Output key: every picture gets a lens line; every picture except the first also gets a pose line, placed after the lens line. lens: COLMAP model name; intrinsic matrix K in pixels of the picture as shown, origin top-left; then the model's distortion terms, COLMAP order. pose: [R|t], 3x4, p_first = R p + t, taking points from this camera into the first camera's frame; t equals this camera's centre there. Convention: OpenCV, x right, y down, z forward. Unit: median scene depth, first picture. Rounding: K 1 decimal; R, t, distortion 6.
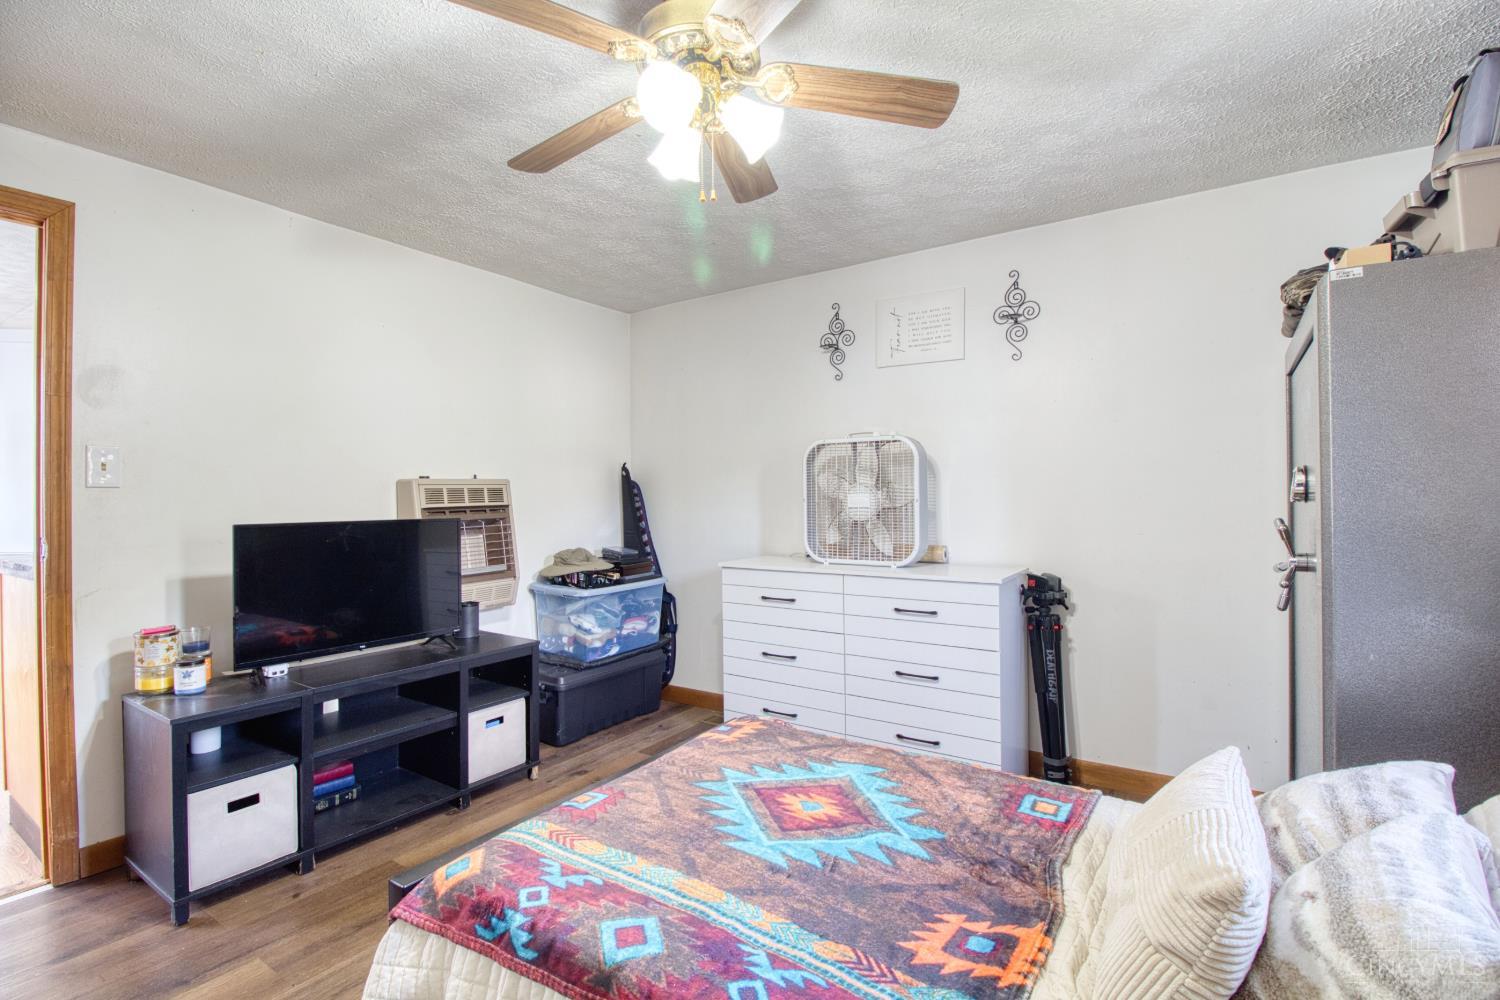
lens RADIAL K [[693.5, 0, 763.0], [0, 693.5, 498.4], [0, 0, 1]] dist [-0.017666, -0.004069]
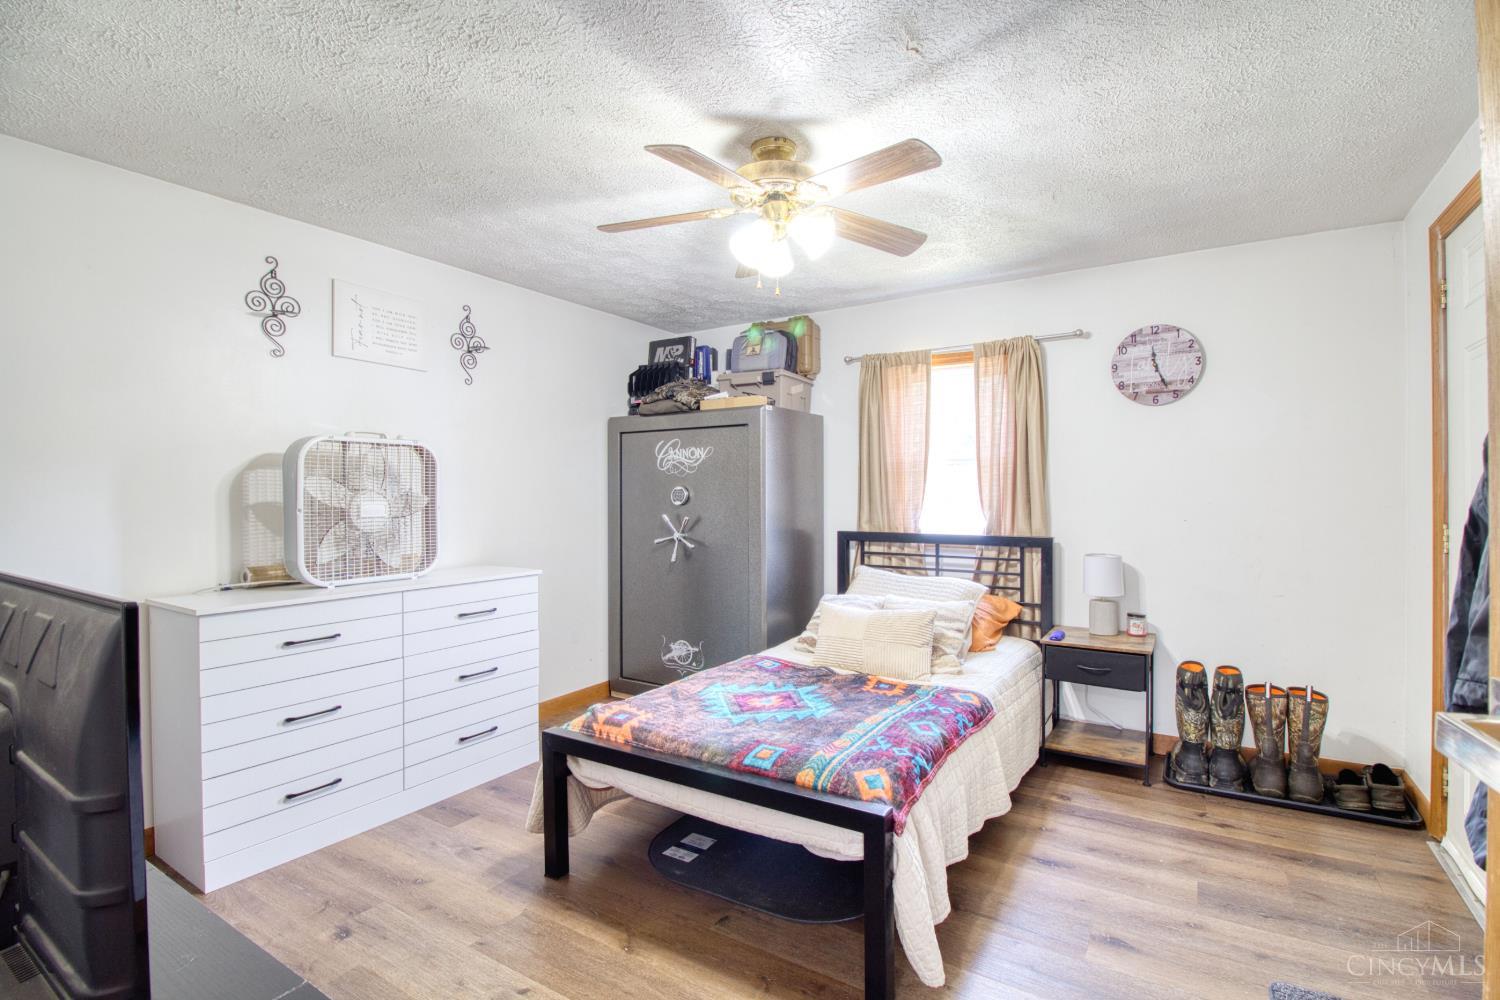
lens RADIAL K [[693.5, 0, 755.9], [0, 693.5, 499.1], [0, 0, 1]] dist [-0.017666, -0.004069]
pose [[-0.018055, 0.010329, 0.999784, -1.567084], [0.016707, 0.999810, -0.010028, 0.015487], [-0.999697, 0.016523, -0.018224, 1.116926]]
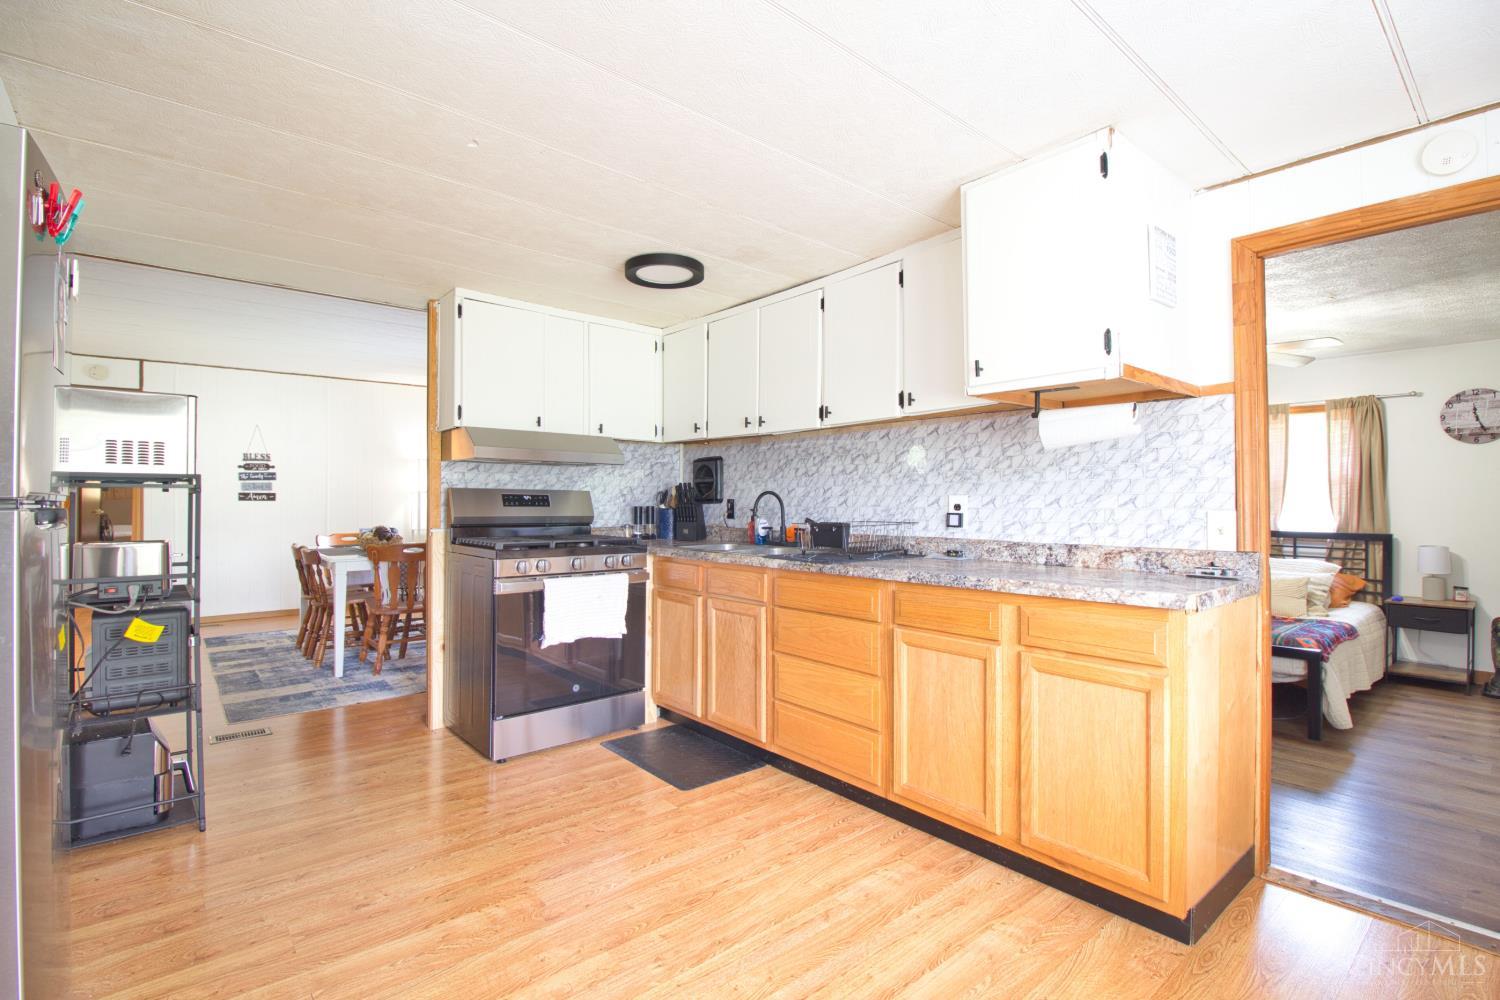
lens RADIAL K [[693.5, 0, 772.6], [0, 693.5, 496.2], [0, 0, 1]] dist [-0.017666, -0.004069]
pose [[0.275250, 0.017634, 0.961211, -3.284229], [0.008499, 0.999748, -0.020774, -0.003850], [-0.961335, 0.013887, 0.275031, 2.062451]]
